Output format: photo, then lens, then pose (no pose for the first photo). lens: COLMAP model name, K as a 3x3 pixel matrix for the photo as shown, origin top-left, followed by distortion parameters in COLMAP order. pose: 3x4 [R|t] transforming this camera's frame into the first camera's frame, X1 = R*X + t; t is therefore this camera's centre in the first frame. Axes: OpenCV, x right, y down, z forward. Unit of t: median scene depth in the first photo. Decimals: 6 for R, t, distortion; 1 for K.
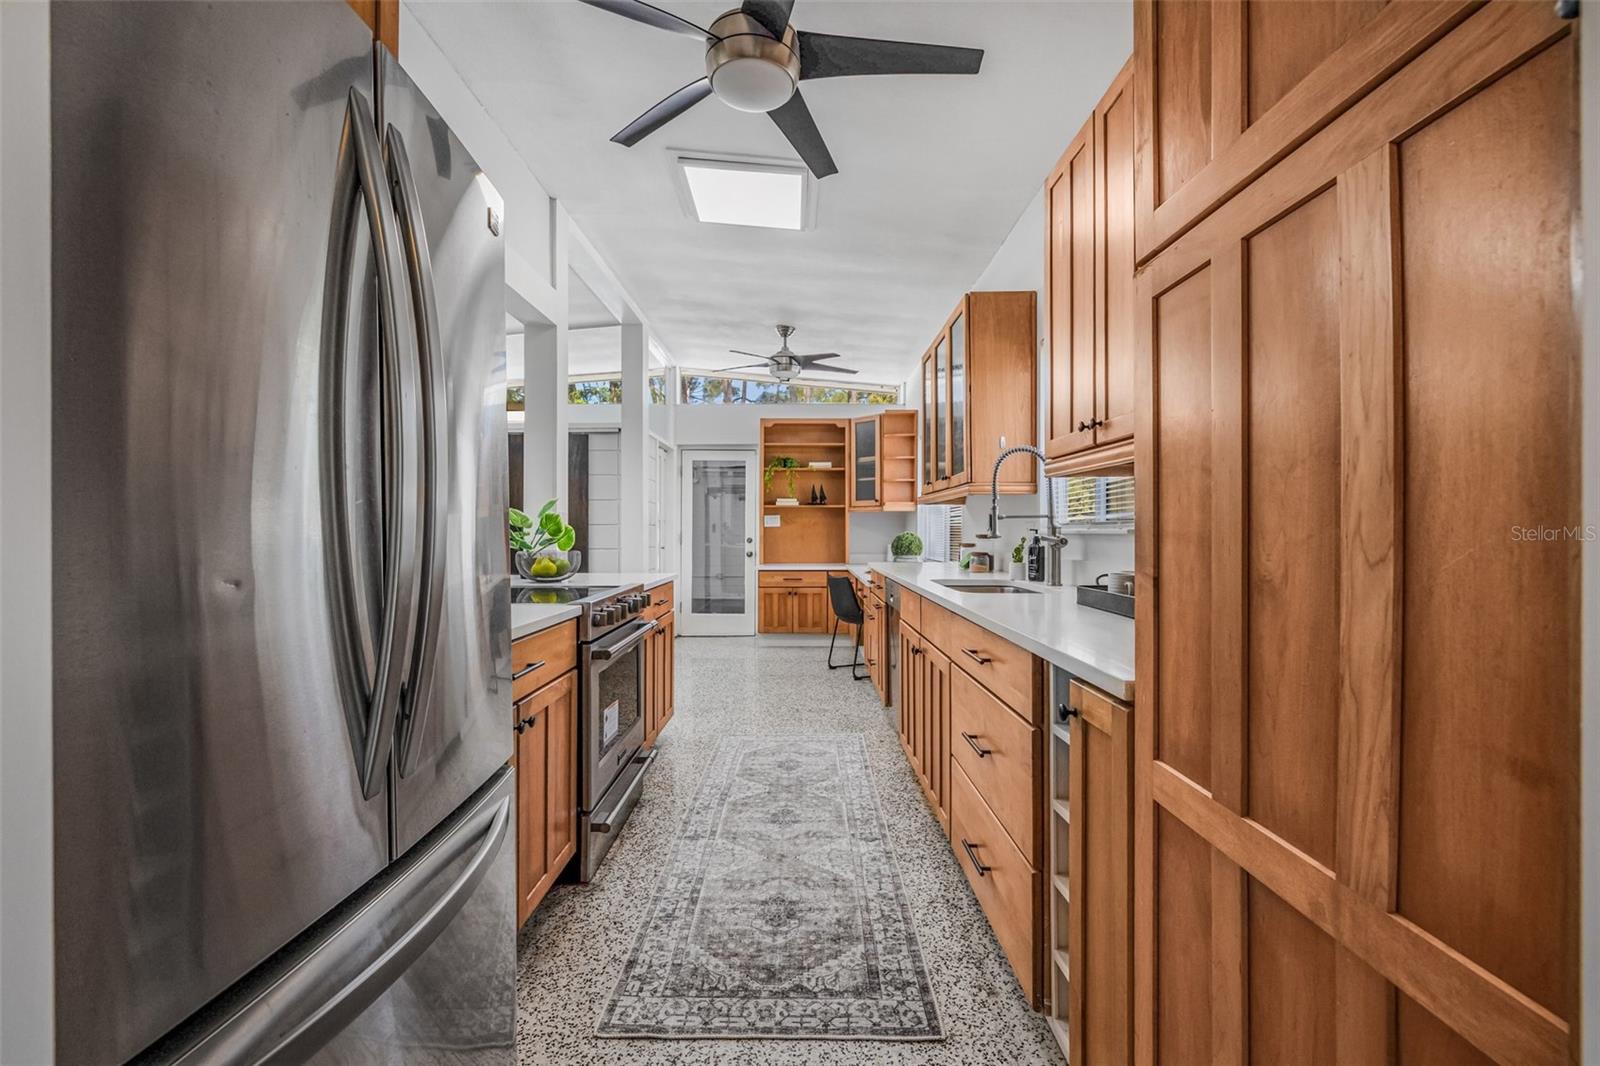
lens RADIAL K [[675.5, 0, 792.4], [0, 675.5, 537.5], [0, 0, 1]] dist [0.000890, 0.000033]
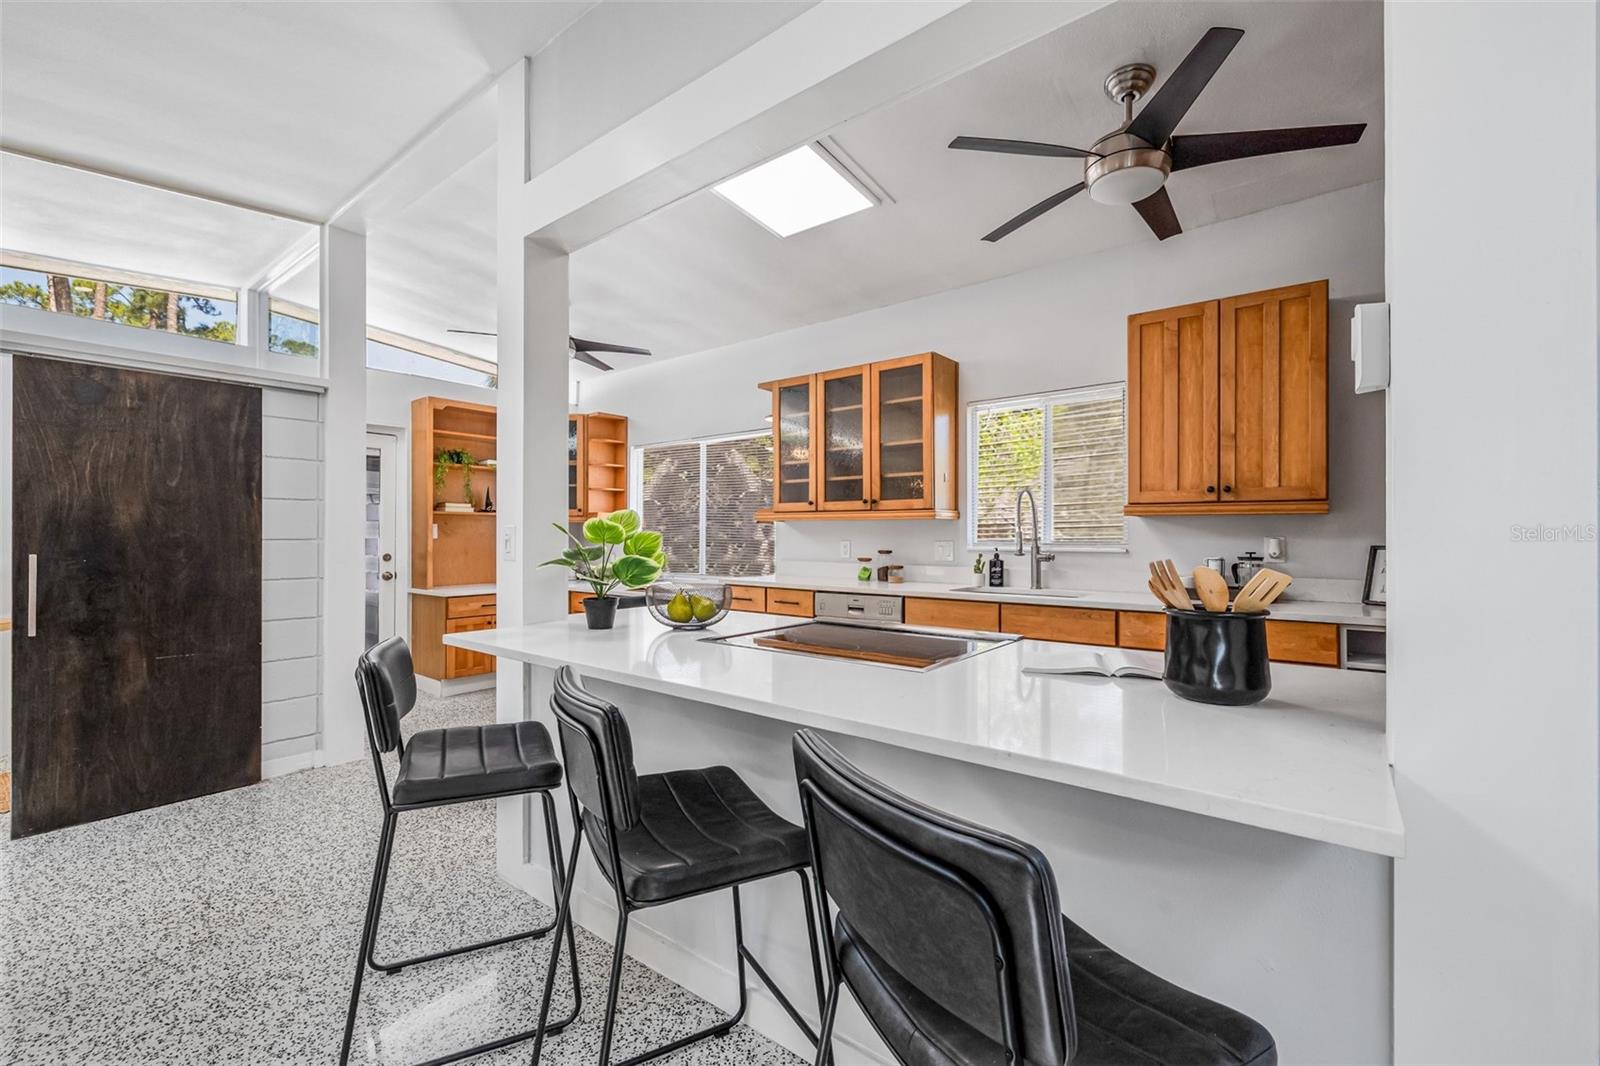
lens RADIAL K [[675.5, 0, 792.4], [0, 675.5, 537.5], [0, 0, 1]] dist [0.000890, 0.000033]
pose [[0.629305, -0.002121, 0.777156, -0.797676], [0.007631, 0.999965, -0.003450, -0.026096], [-0.777121, 0.008102, 0.629299, 0.440128]]
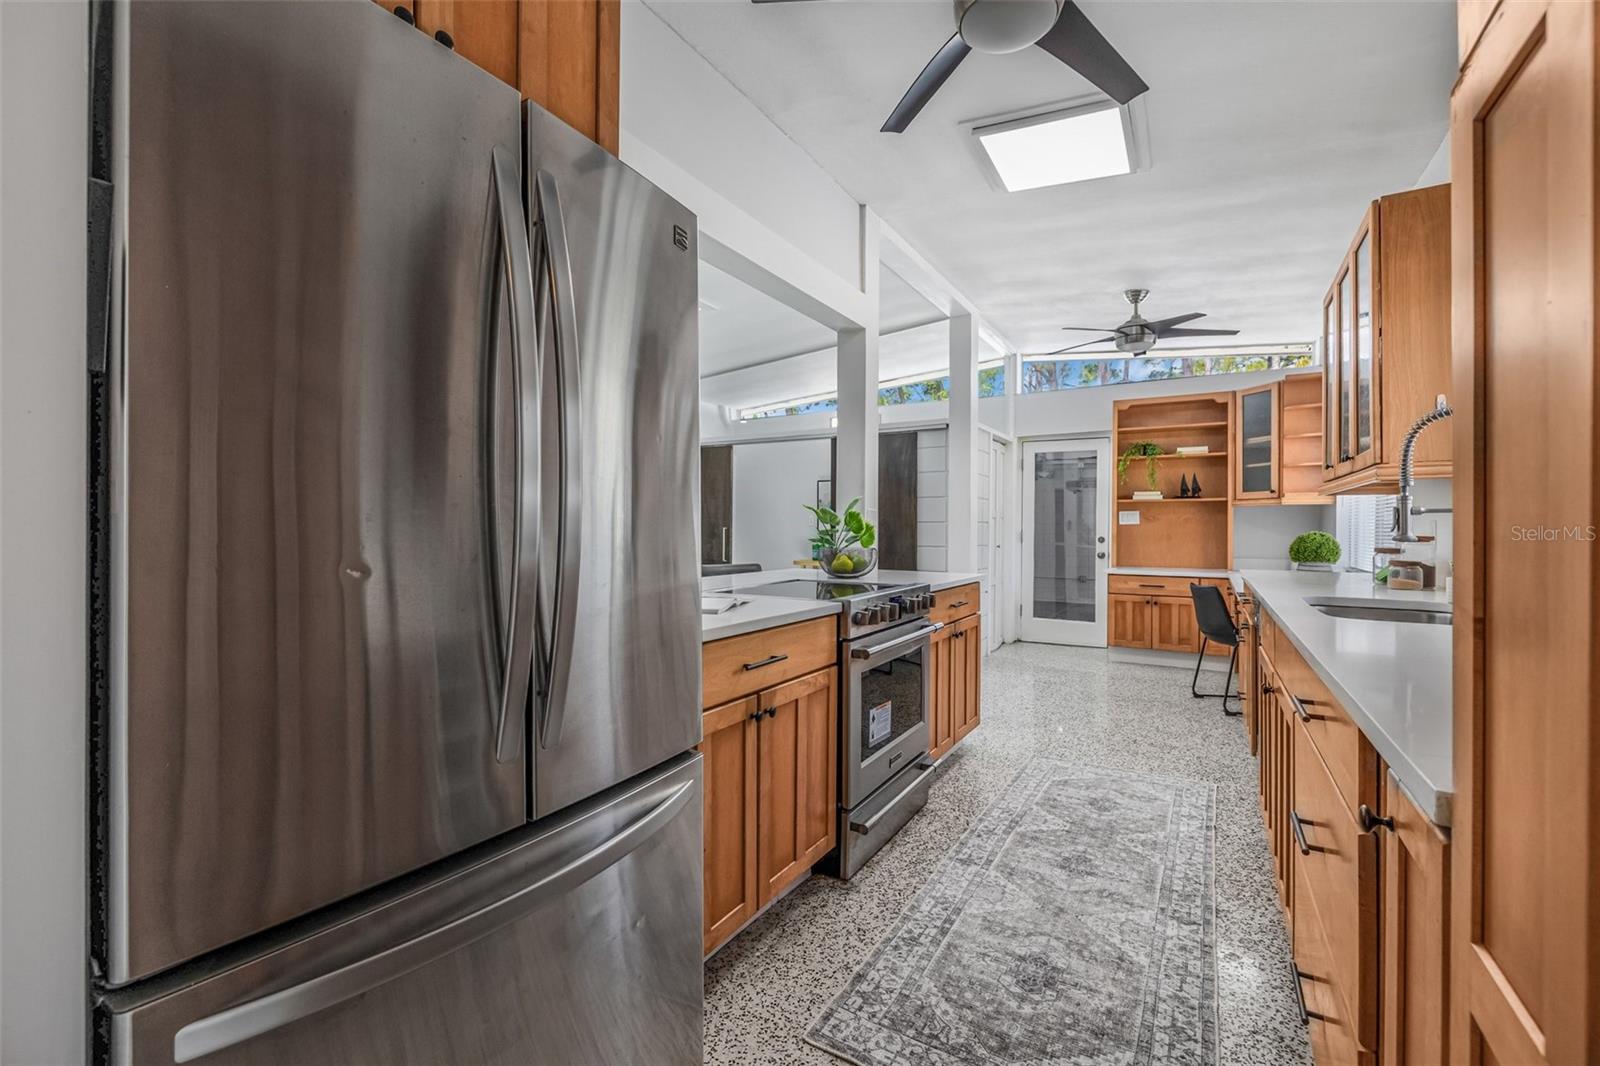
lens RADIAL K [[678.8, 0, 800.0], [0, 678.8, 533.0], [0, 0, 1]] dist [0.002206, 0.000052]
pose [[0.860401, 0.007846, -0.509557, 0.112141], [-0.009151, 0.999958, -0.000055, -0.002266], [0.509535, 0.004710, 0.860437, 0.074368]]
